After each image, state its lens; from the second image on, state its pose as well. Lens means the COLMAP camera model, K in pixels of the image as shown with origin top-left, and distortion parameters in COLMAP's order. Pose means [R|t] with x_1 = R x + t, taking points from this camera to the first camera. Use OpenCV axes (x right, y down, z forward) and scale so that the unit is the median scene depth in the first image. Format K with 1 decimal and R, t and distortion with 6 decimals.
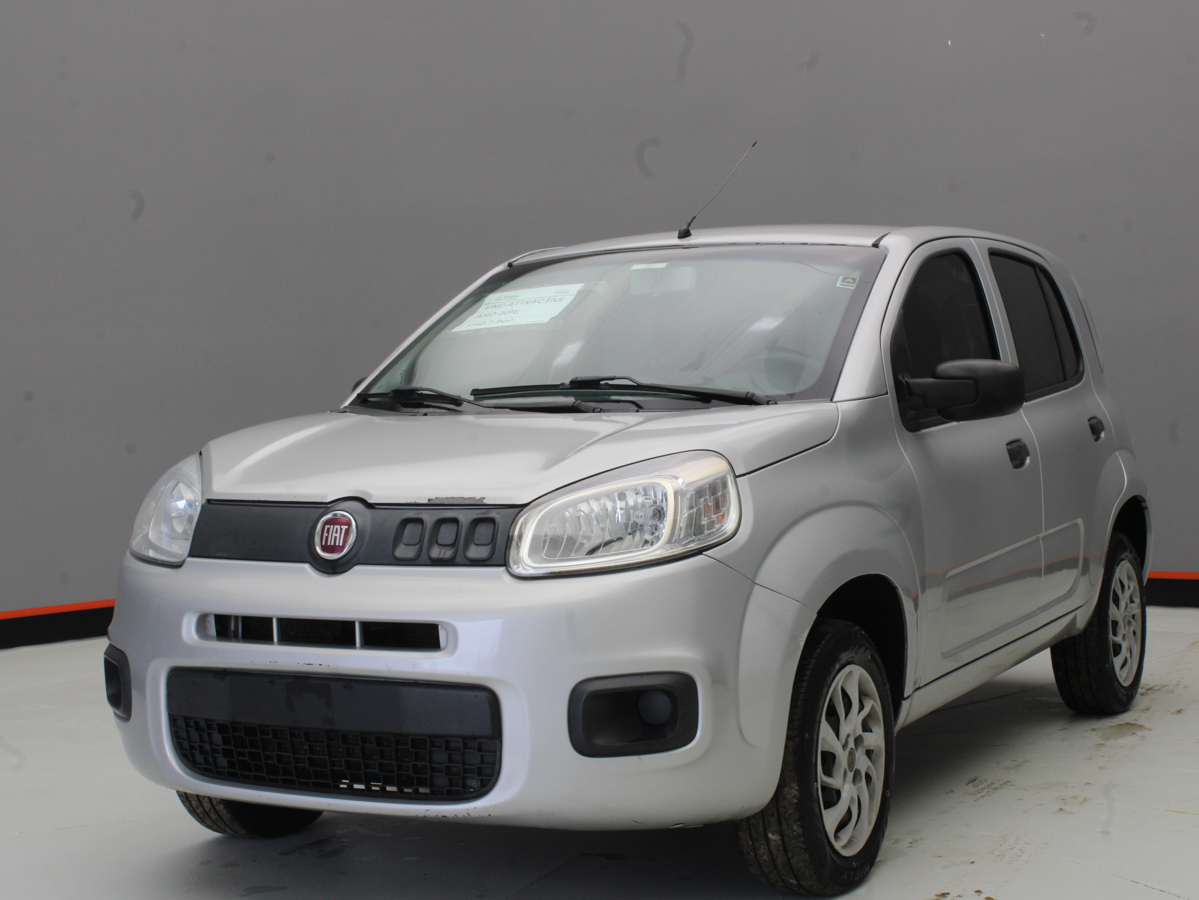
lens RADIAL K [[1930.8, 0, 599.5], [0, 1930.8, 450.0], [0, 0, 1]] dist [-0.041846, -0.011429]
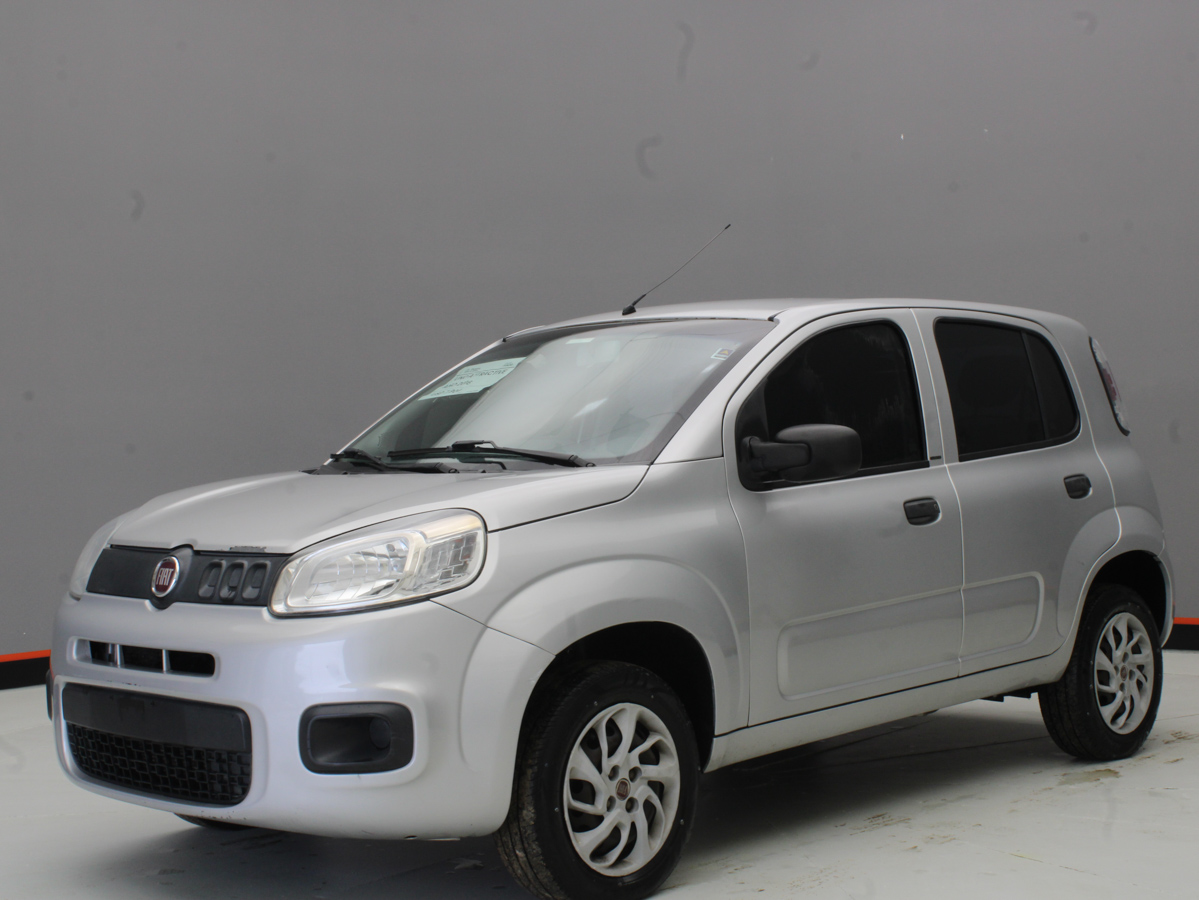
lens RADIAL K [[1755.5, 0, 599.5], [0, 1755.5, 450.0], [0, 0, 1]] dist [-0.023048, 0.069939]
pose [[0.964876, 0.001340, -0.262703, 0.387334], [-0.007312, 0.999737, -0.021756, -0.011944], [0.262605, 0.022913, 0.964631, 0.020633]]
